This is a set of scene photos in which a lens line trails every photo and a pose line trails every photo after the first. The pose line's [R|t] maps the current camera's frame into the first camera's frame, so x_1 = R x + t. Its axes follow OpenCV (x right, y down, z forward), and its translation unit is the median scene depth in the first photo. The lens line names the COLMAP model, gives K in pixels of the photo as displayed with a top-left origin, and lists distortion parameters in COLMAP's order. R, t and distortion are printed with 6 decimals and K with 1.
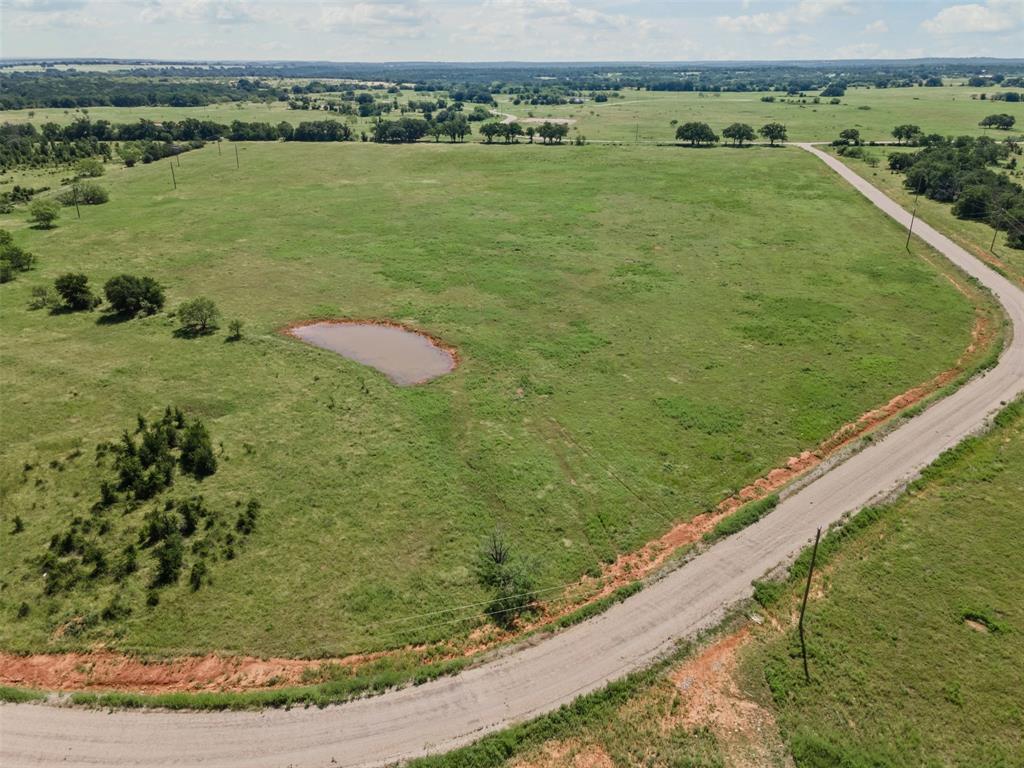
lens RADIAL K [[753.7, 0, 514.8], [0, 753.7, 383.5], [0, 0, 1]] dist [0.007434, 0.054598]
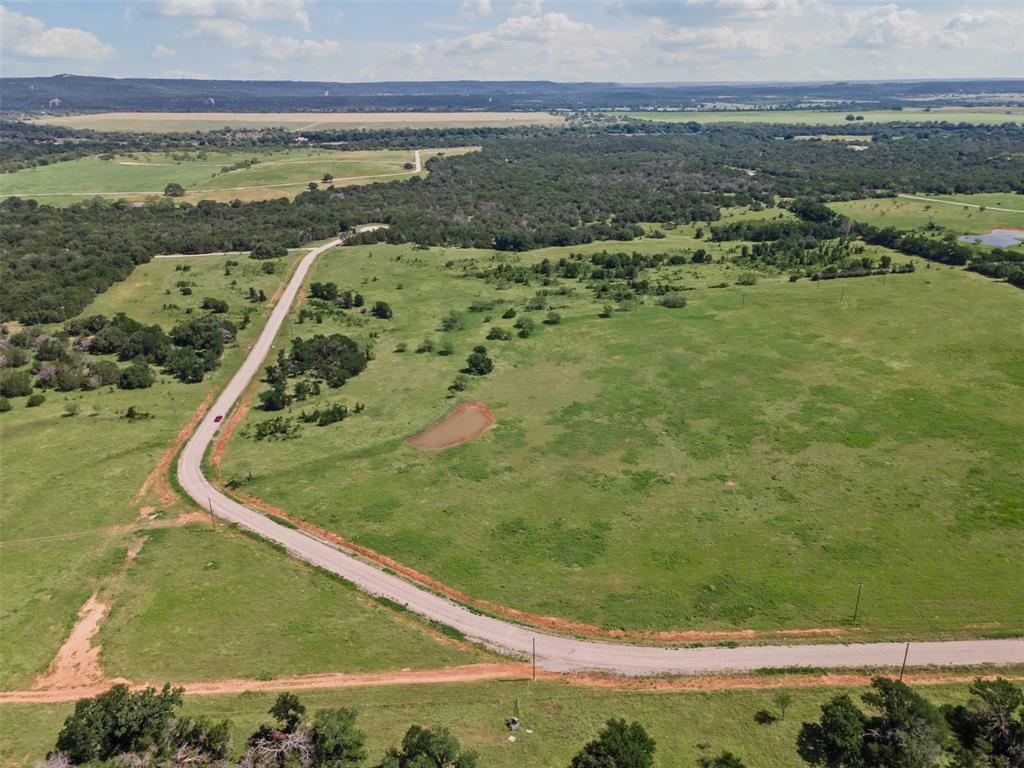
lens RADIAL K [[753.7, 0, 514.8], [0, 753.7, 383.5], [0, 0, 1]] dist [0.007434, 0.054598]
pose [[0.236962, 0.351054, -0.905875, 1.702580], [-0.372596, 0.893971, 0.248975, -0.747193], [0.897230, 0.278528, 0.342638, 0.473127]]
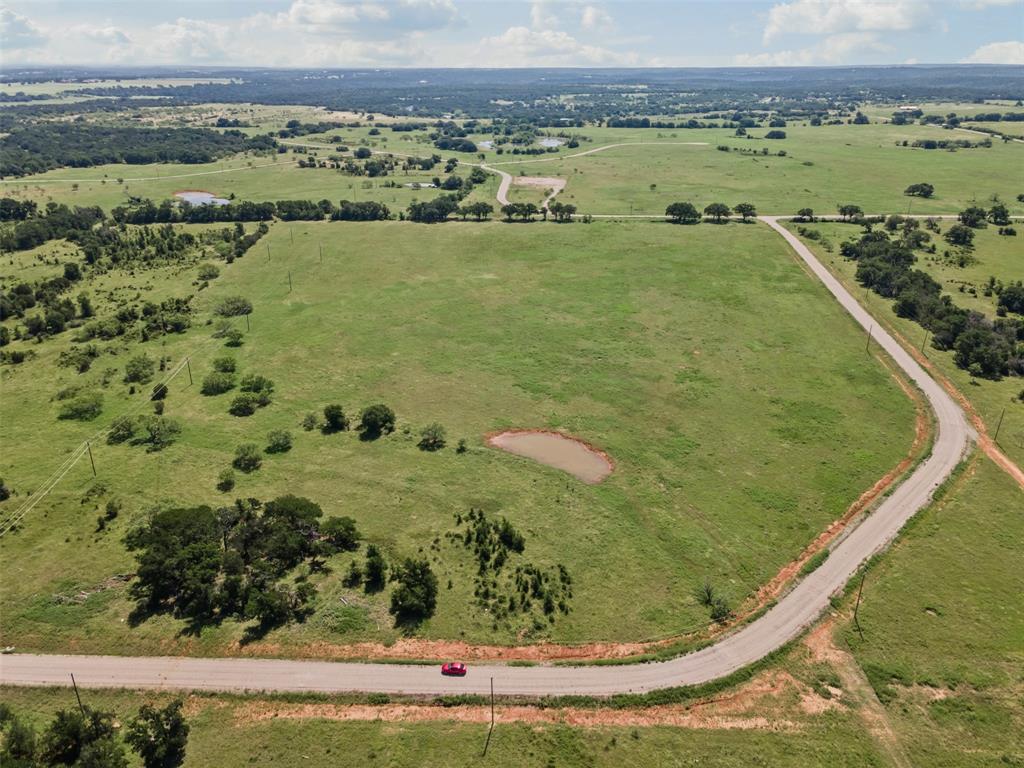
lens RADIAL K [[753.7, 0, 514.8], [0, 753.7, 383.5], [0, 0, 1]] dist [0.007434, 0.054598]
pose [[0.997059, -0.032913, 0.069208, -0.398899], [0.033107, 0.999450, -0.001671, -0.209200], [-0.069115, 0.003957, 0.997601, -0.613406]]
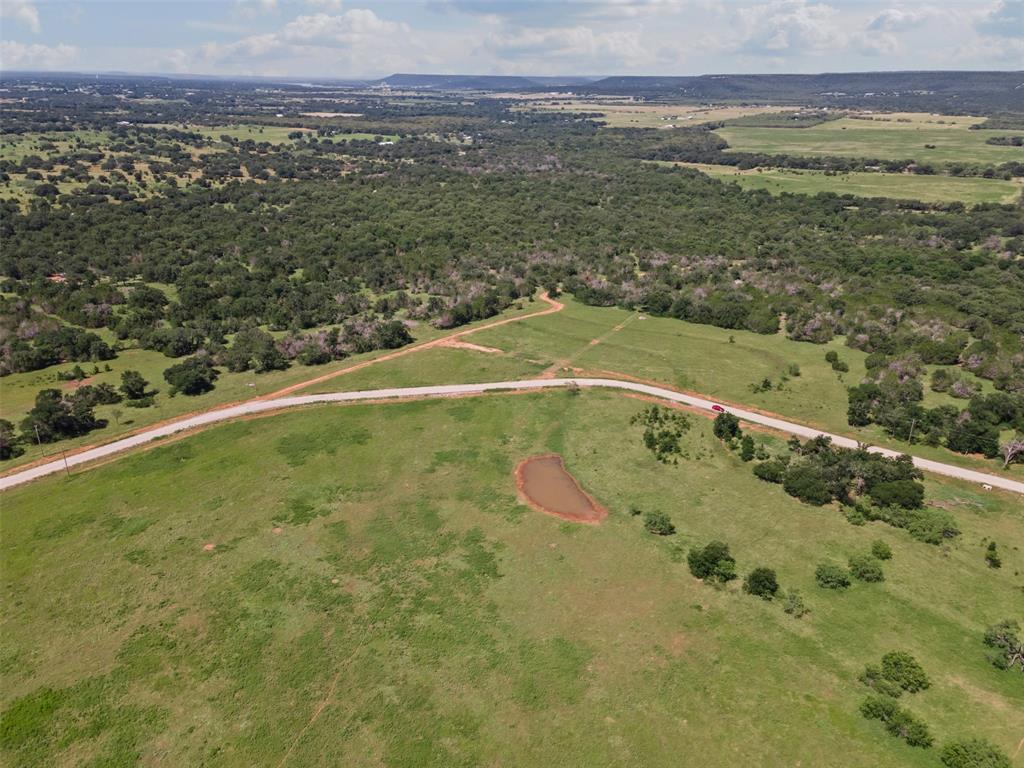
lens RADIAL K [[753.7, 0, 514.8], [0, 753.7, 383.5], [0, 0, 1]] dist [0.007434, 0.054598]
pose [[-0.881076, -0.219615, 0.418896, -0.802336], [0.158033, 0.698069, 0.698373, -1.473831], [-0.445792, 0.681519, -0.580346, 1.984391]]
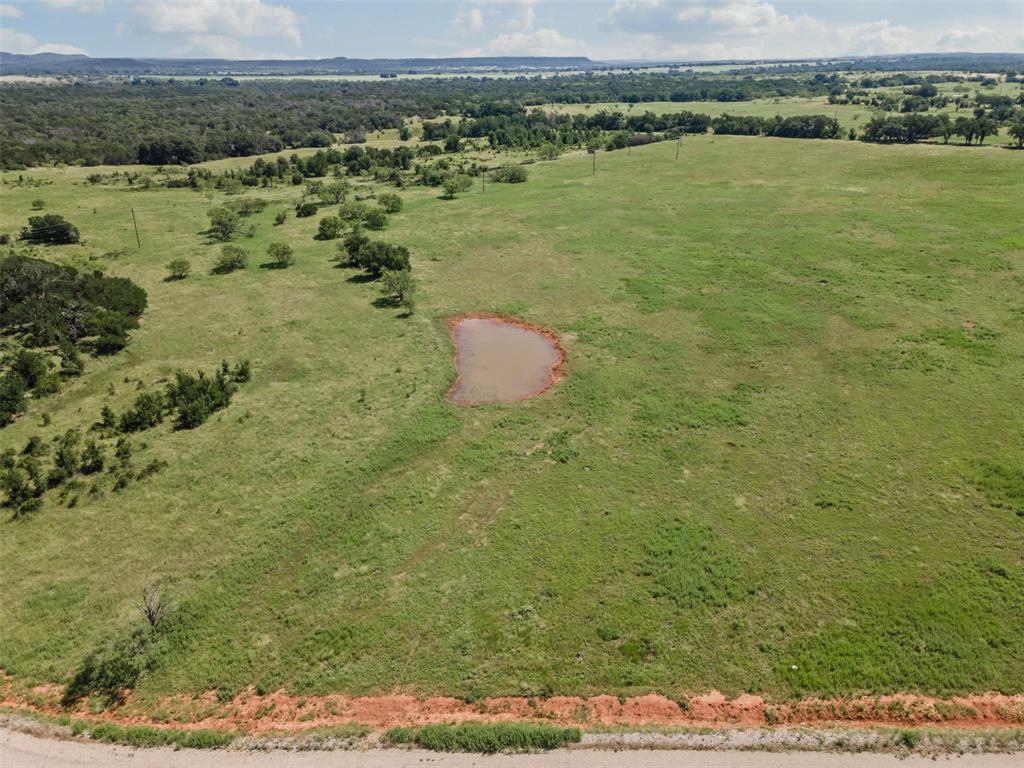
lens RADIAL K [[753.7, 0, 514.8], [0, 753.7, 383.5], [0, 0, 1]] dist [0.007434, 0.054598]
pose [[0.747998, 0.249108, -0.615179, 0.419558], [-0.247432, 0.964735, 0.089803, -0.108615], [0.615855, 0.085042, 0.783257, 0.336167]]
